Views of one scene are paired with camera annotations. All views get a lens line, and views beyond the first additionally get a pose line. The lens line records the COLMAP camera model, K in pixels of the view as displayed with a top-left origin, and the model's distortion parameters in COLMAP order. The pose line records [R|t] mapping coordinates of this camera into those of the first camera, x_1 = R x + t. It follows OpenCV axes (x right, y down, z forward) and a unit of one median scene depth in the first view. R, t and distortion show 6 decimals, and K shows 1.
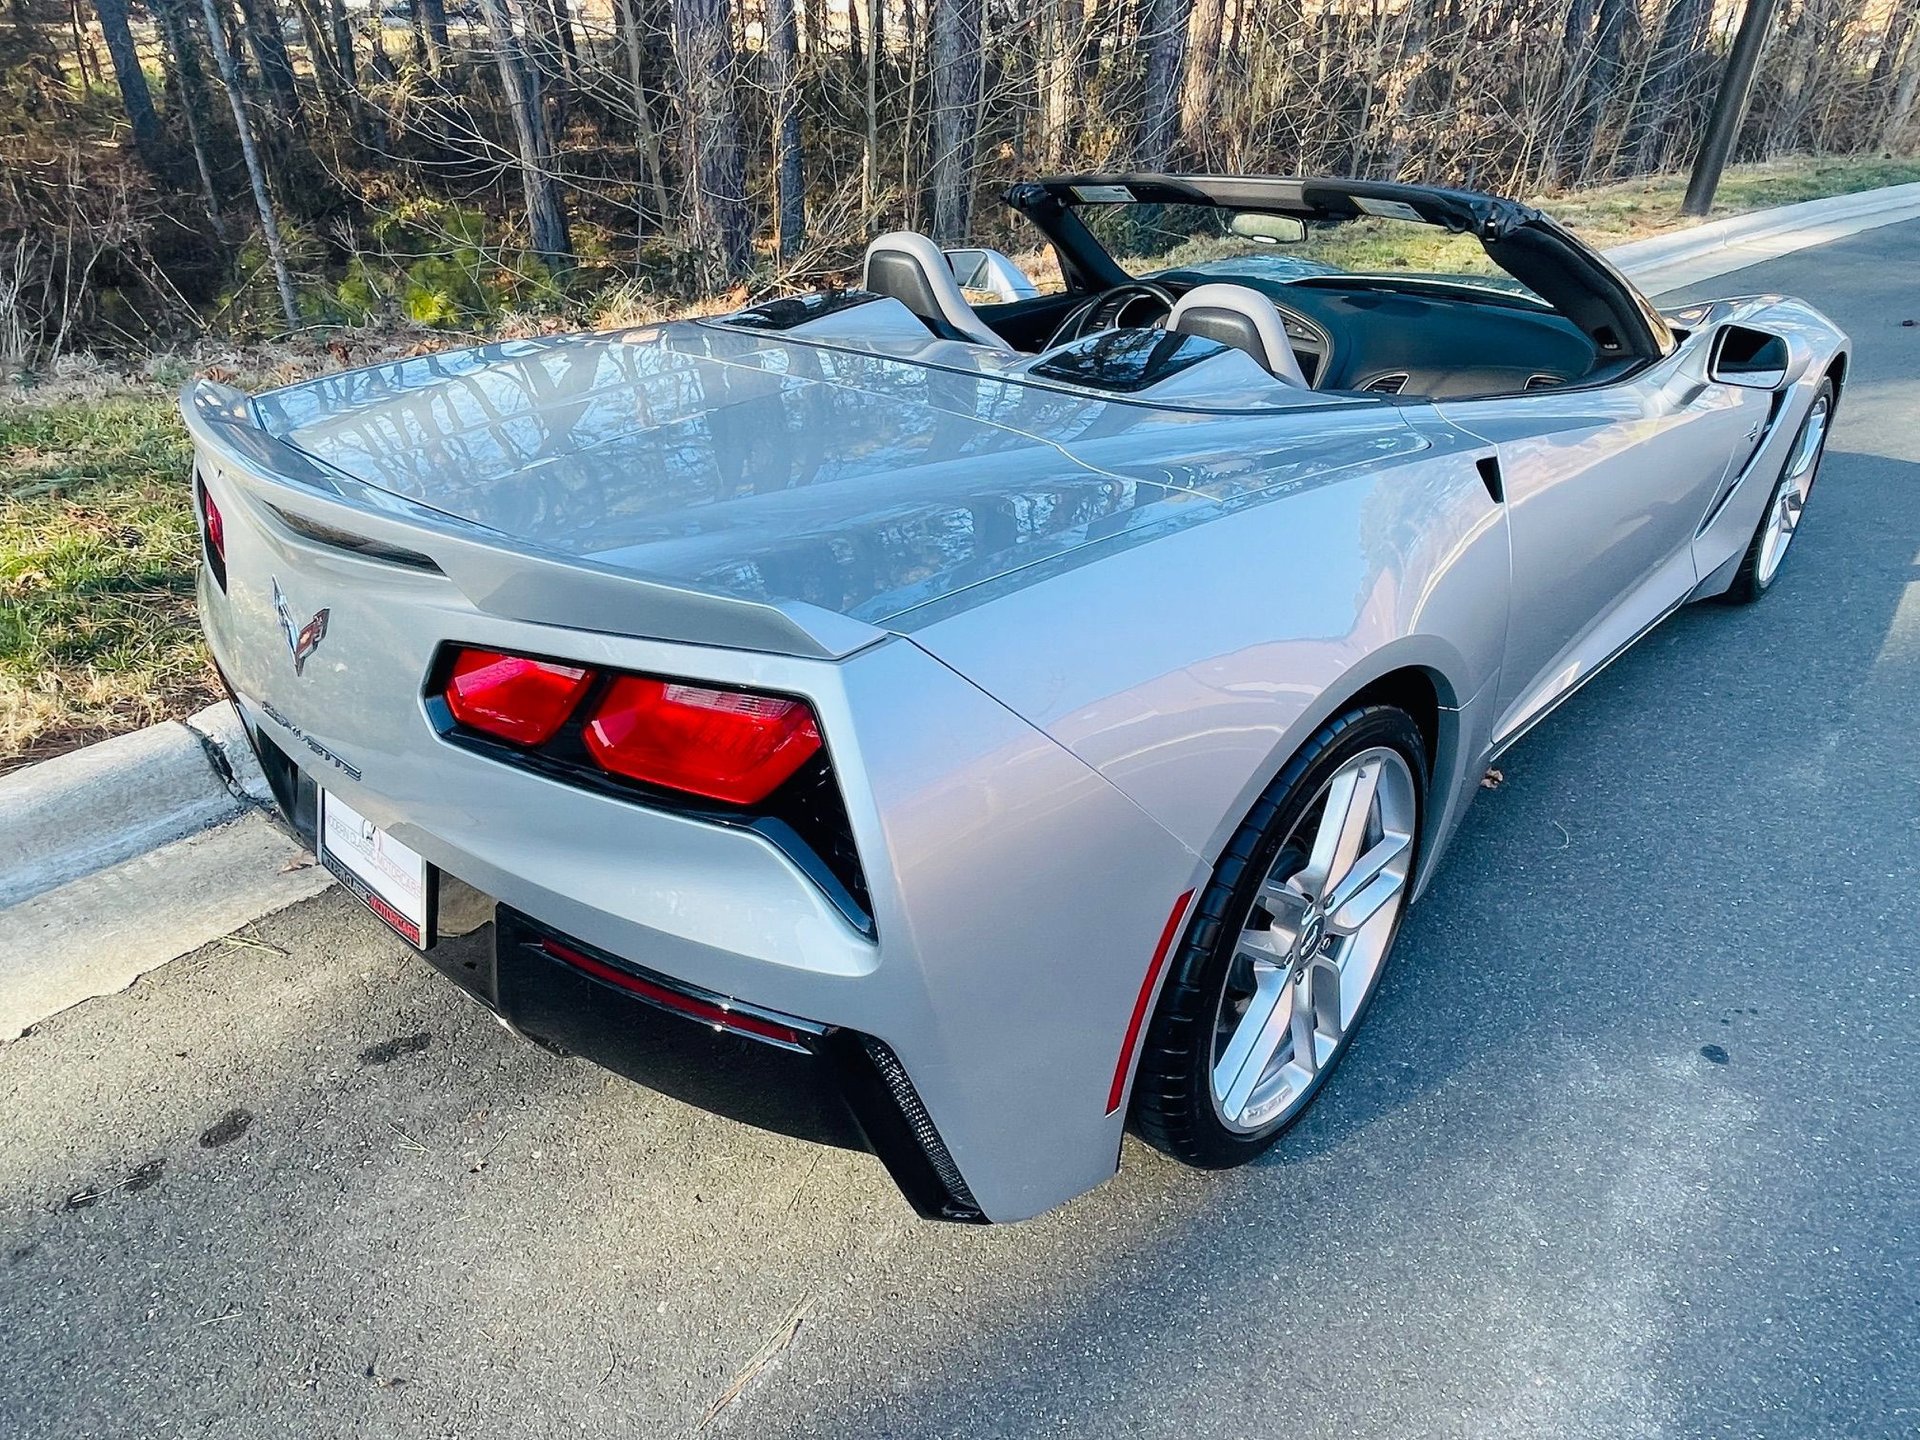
lens RADIAL K [[1238.8, 0, 930.3], [0, 1238.8, 718.1], [0, 0, 1]] dist [-0.005097, 0.001154]
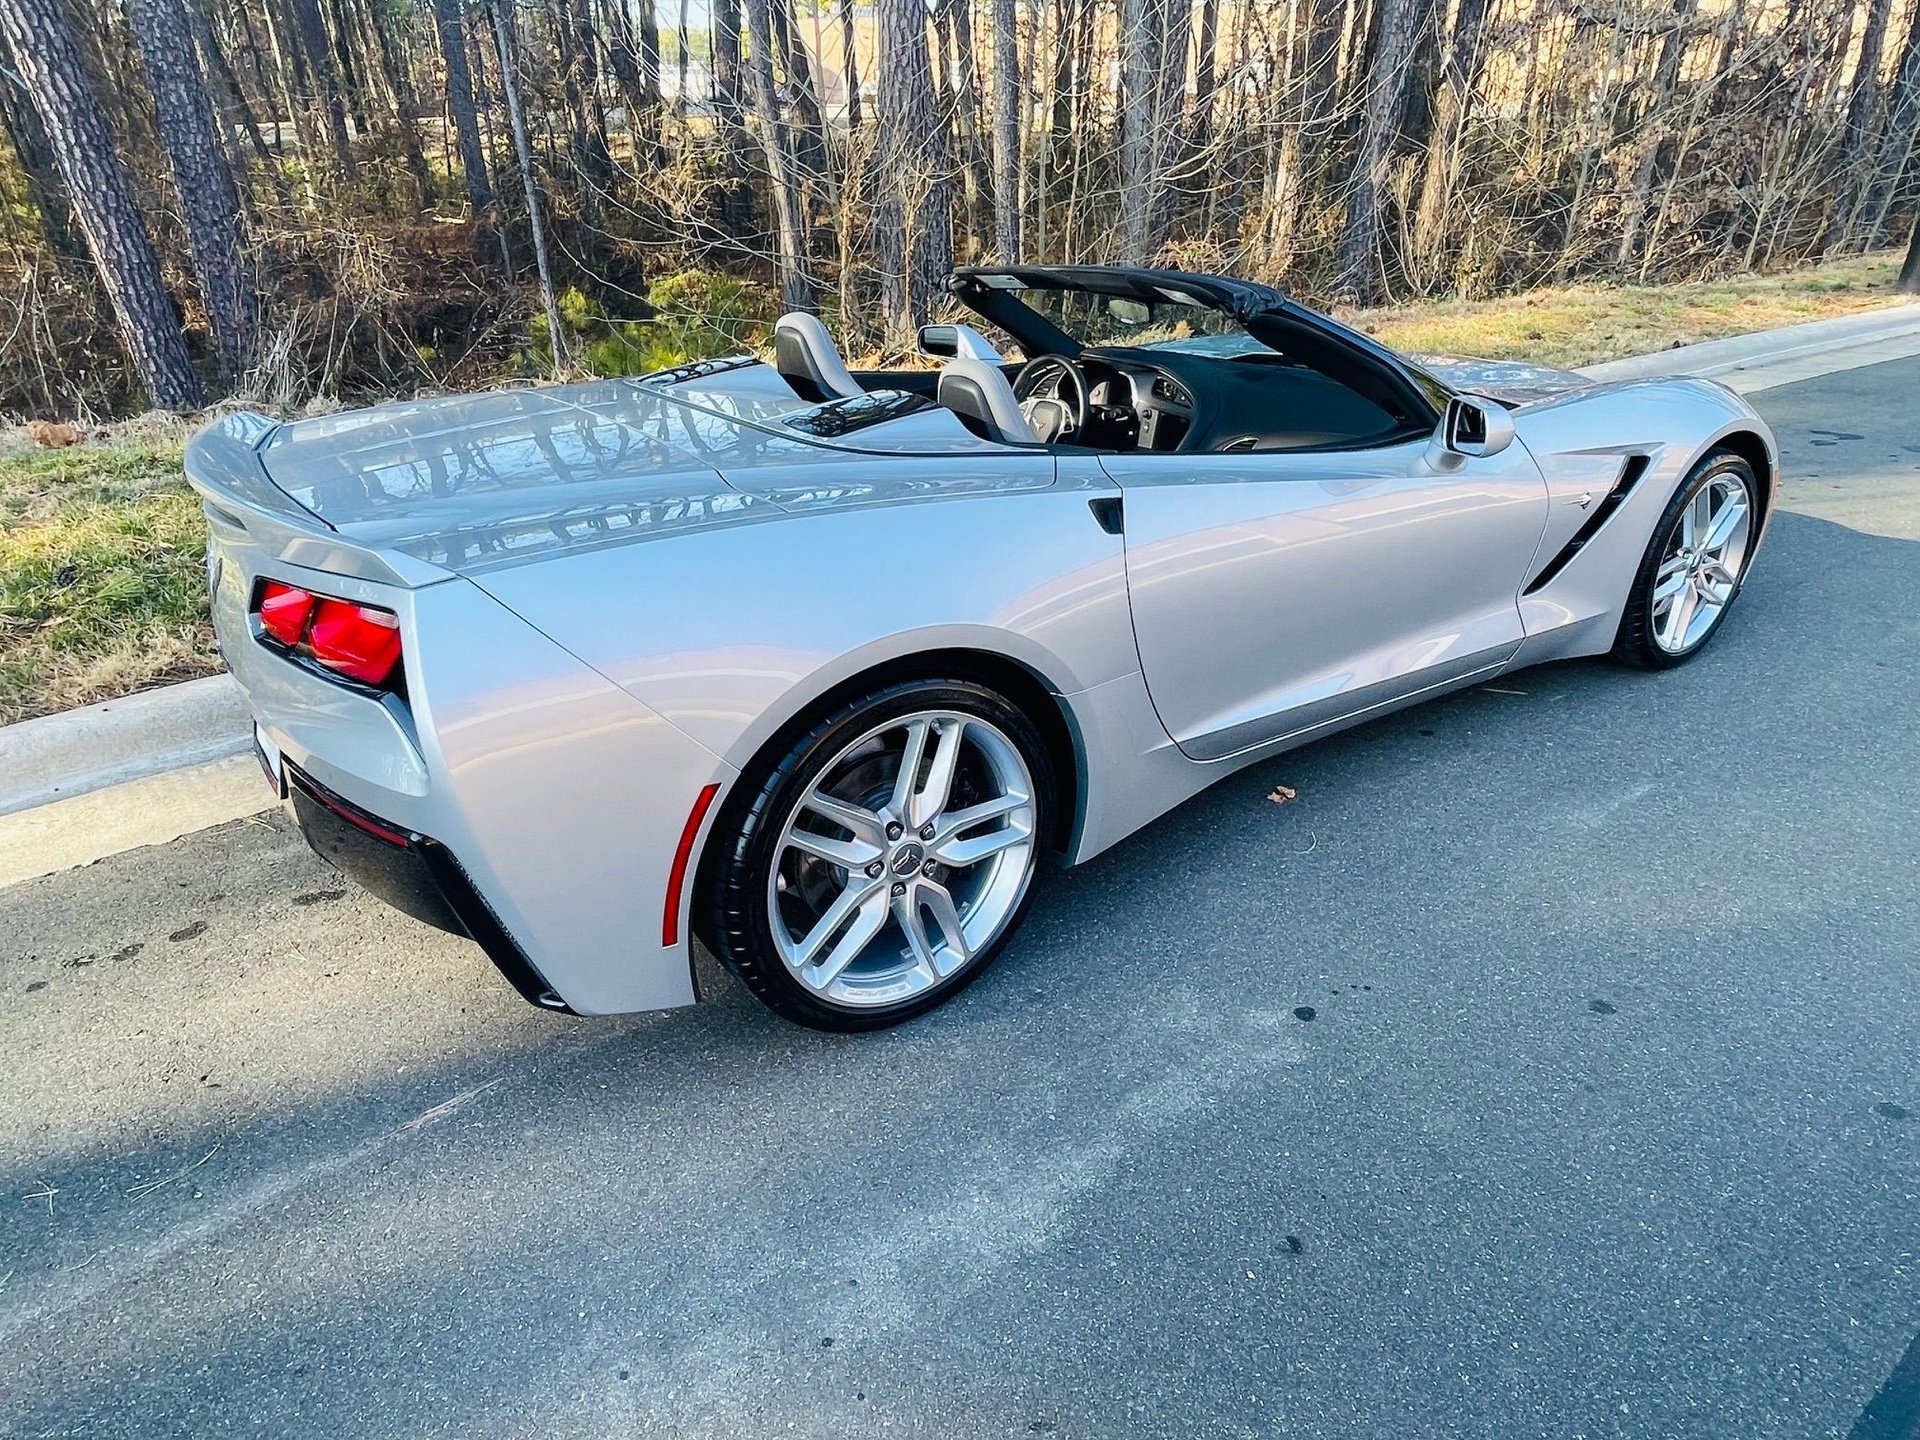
lens RADIAL K [[1238.8, 0, 939.1], [0, 1238.8, 717.6], [0, 0, 1]] dist [-0.005097, 0.001154]
pose [[0.977691, 0.073619, -0.196725, 0.377210], [-0.083151, 0.995708, -0.040633, 0.052186], [0.192890, 0.056084, 0.979616, -0.168116]]
